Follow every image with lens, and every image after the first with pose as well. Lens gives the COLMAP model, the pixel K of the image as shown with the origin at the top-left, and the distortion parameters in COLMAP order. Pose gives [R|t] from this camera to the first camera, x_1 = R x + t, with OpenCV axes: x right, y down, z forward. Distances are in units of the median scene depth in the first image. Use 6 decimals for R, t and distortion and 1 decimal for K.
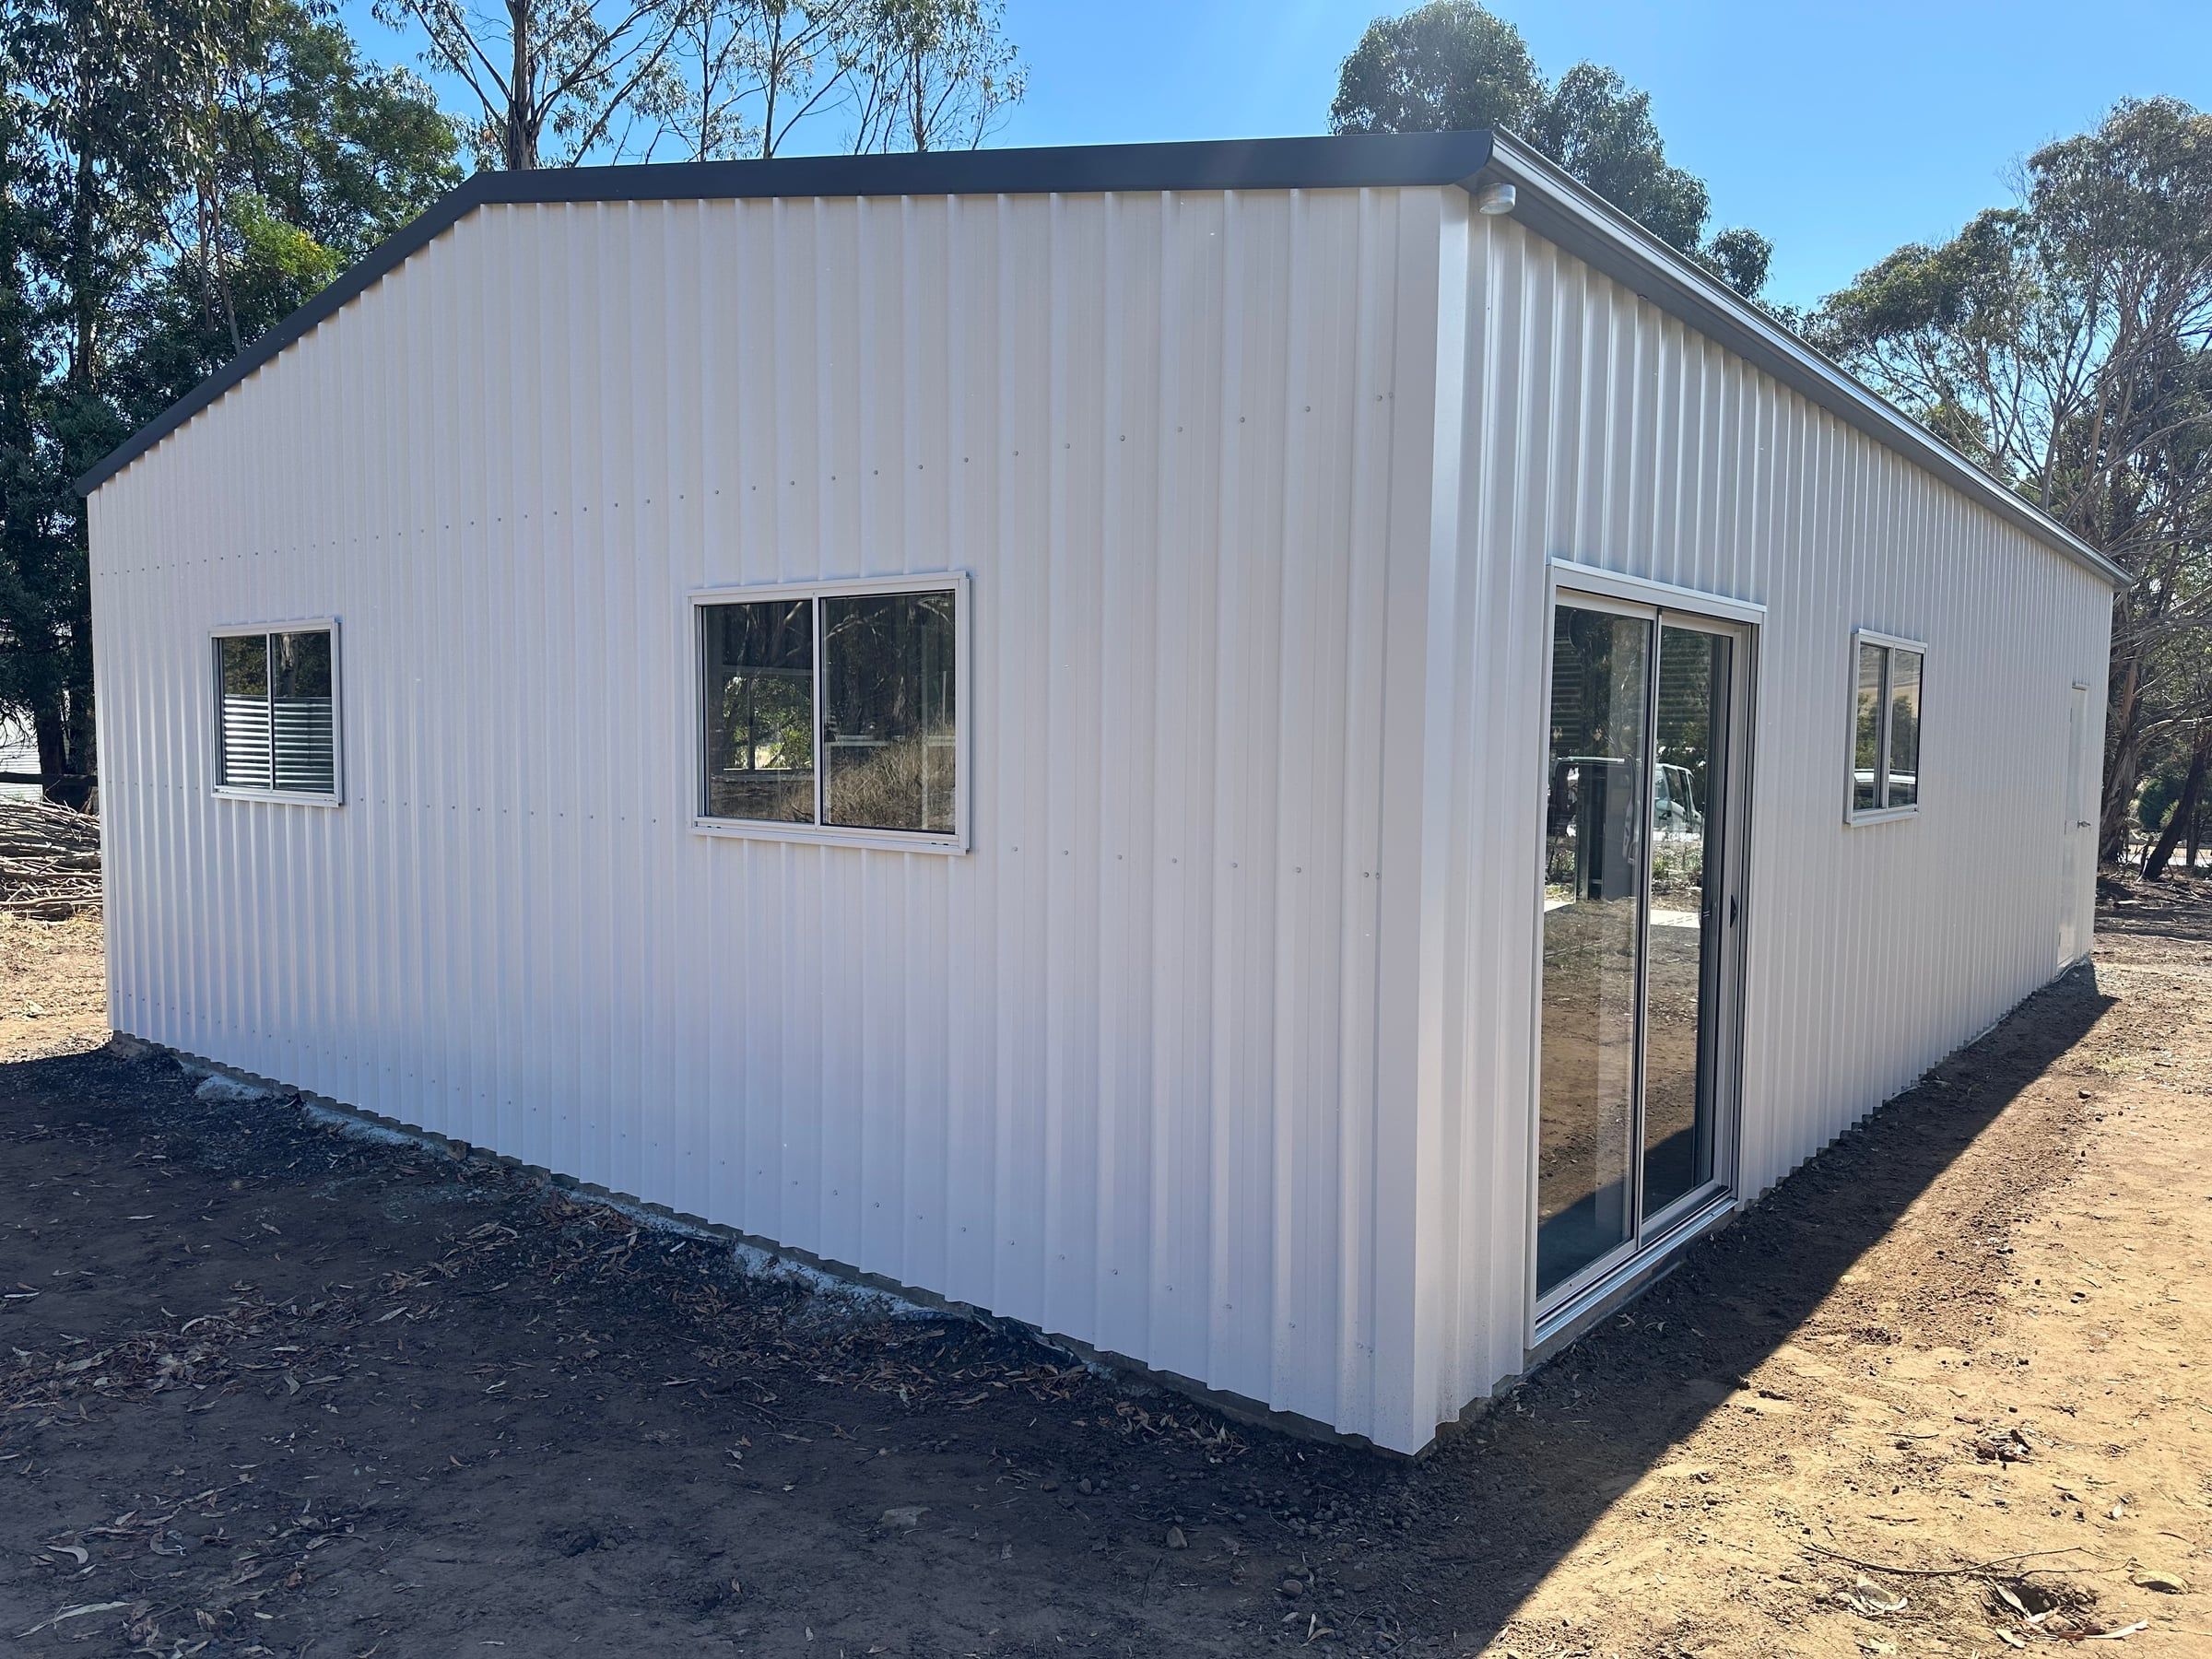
lens RADIAL K [[1572.0, 0, 1106.0], [0, 1572.0, 829.5], [0, 0, 1]] dist [0.061133, -0.080647]
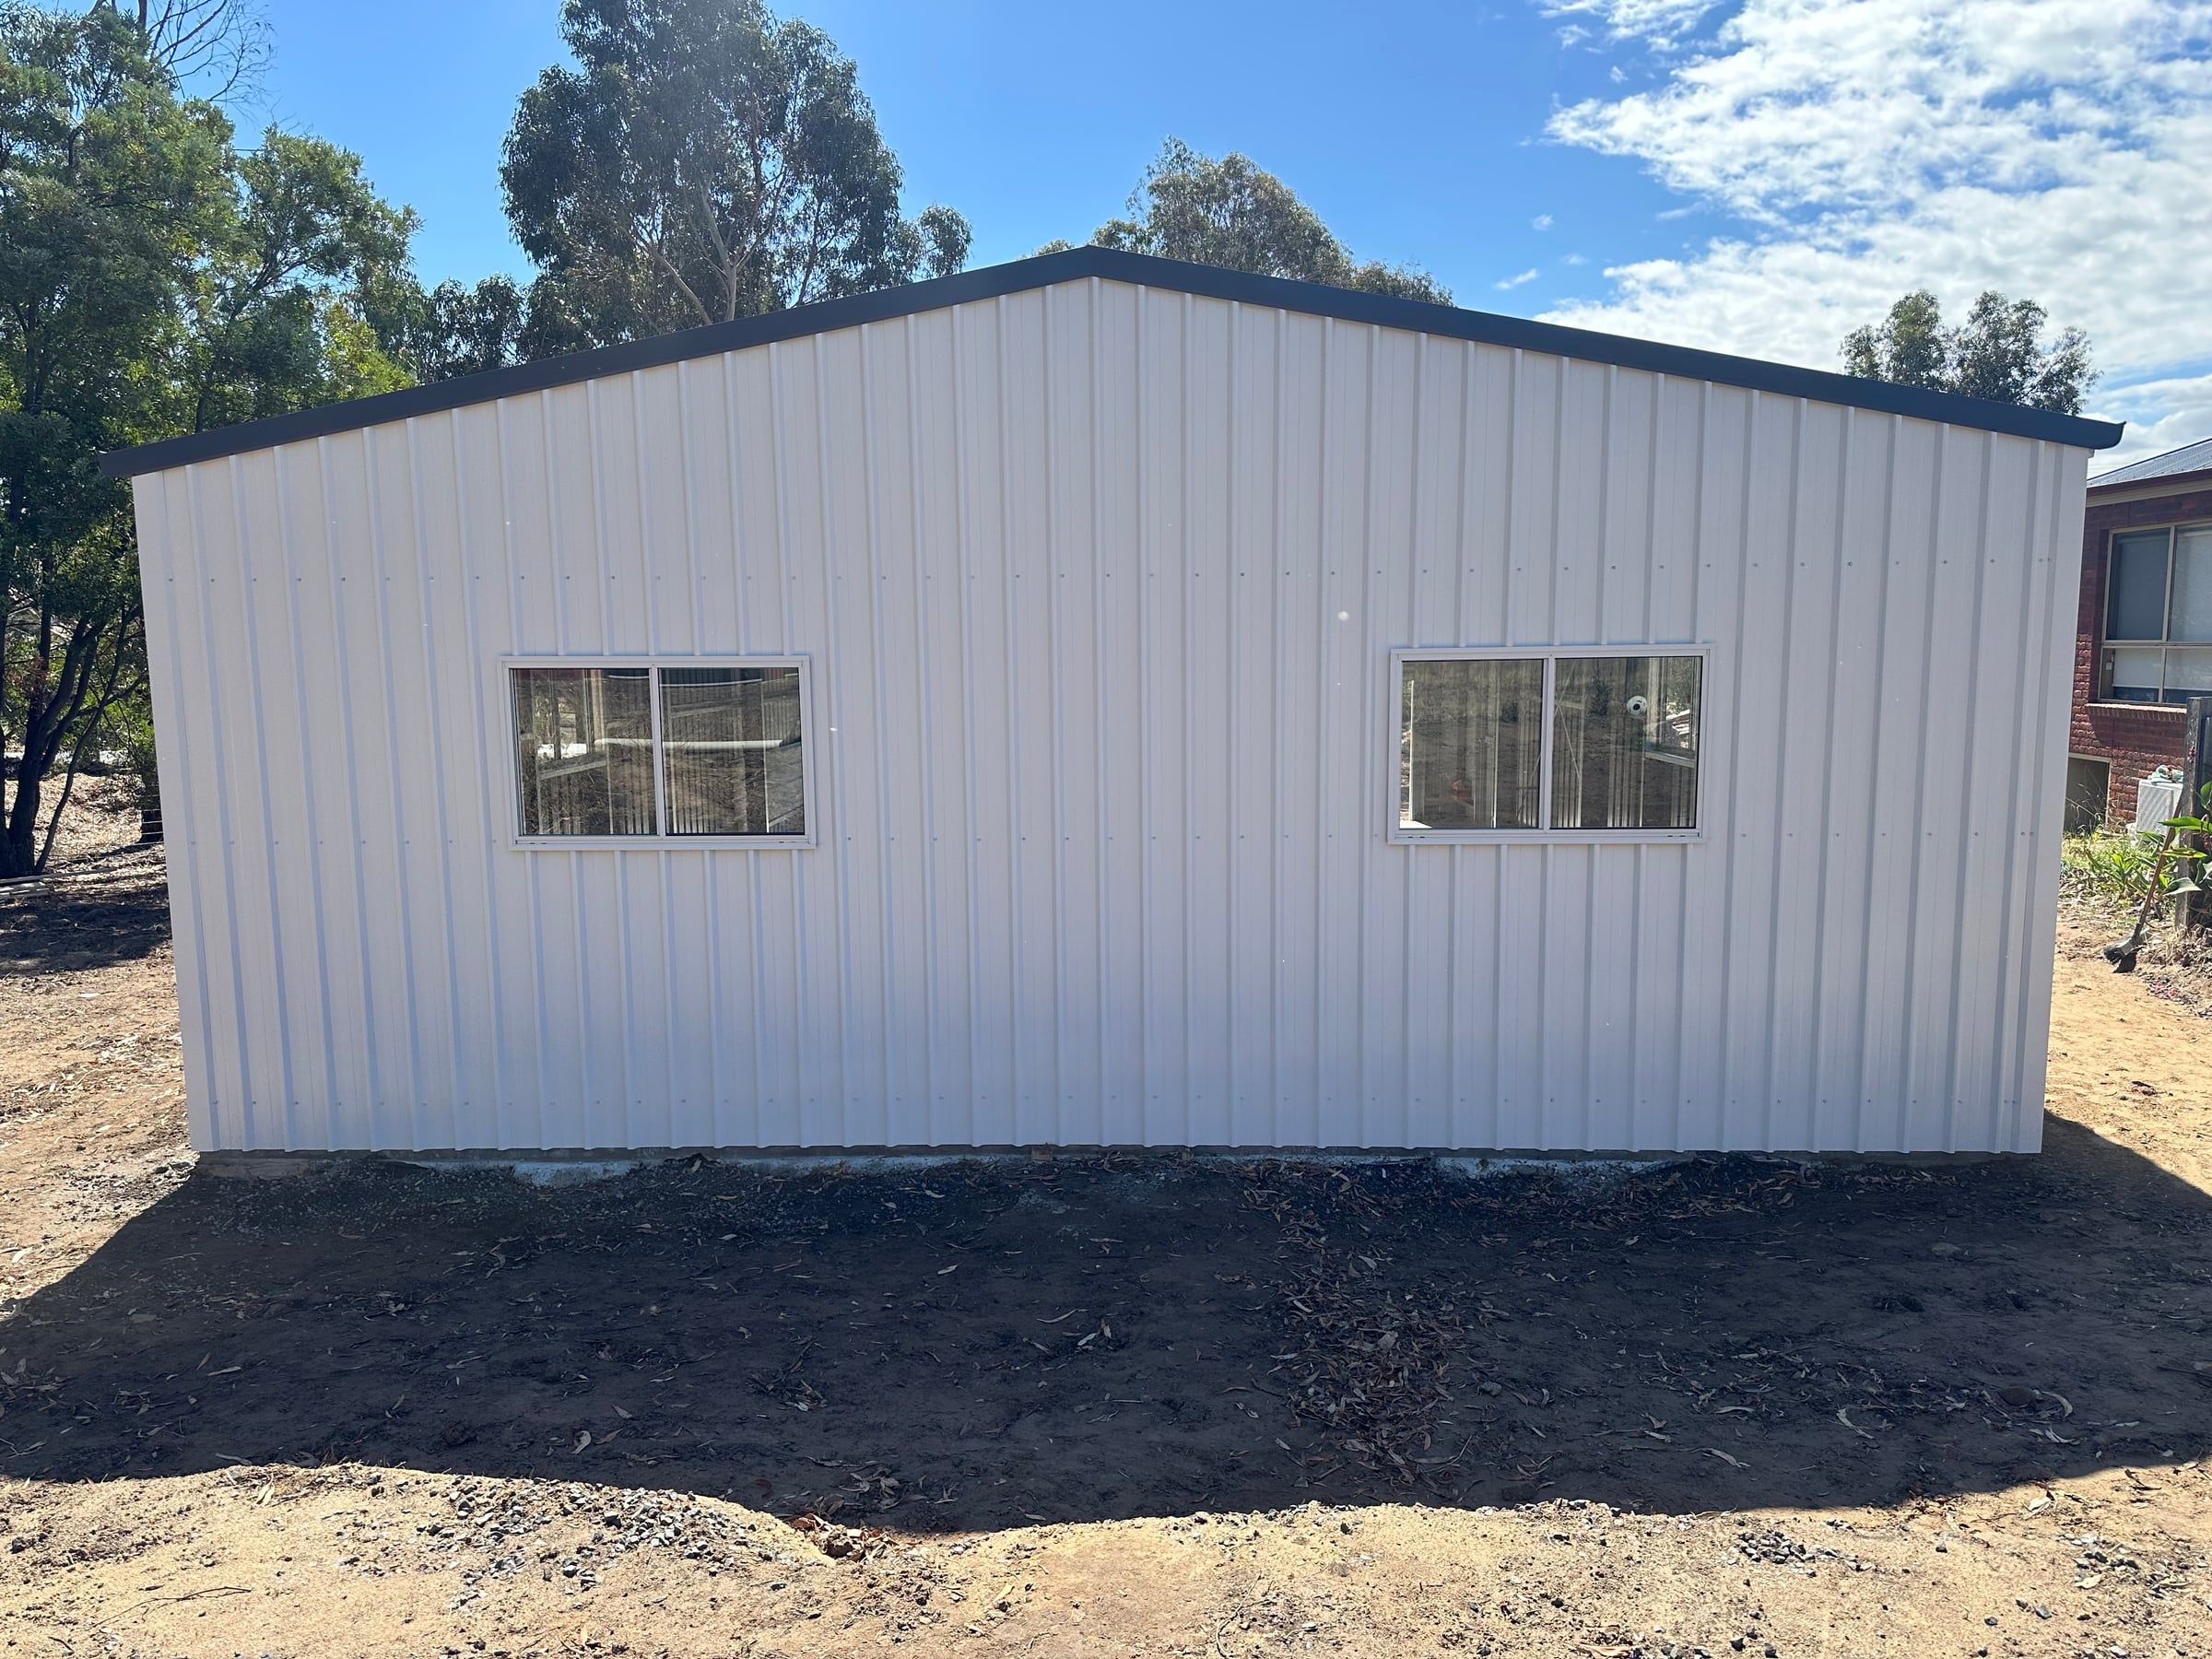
lens RADIAL K [[1572.0, 0, 1106.0], [0, 1572.0, 829.5], [0, 0, 1]] dist [0.061133, -0.080647]
pose [[0.792695, -0.089781, 0.602971, -1.269555], [0.053051, 0.995503, 0.078484, -0.125328], [-0.607305, -0.030226, 0.793893, 0.167832]]
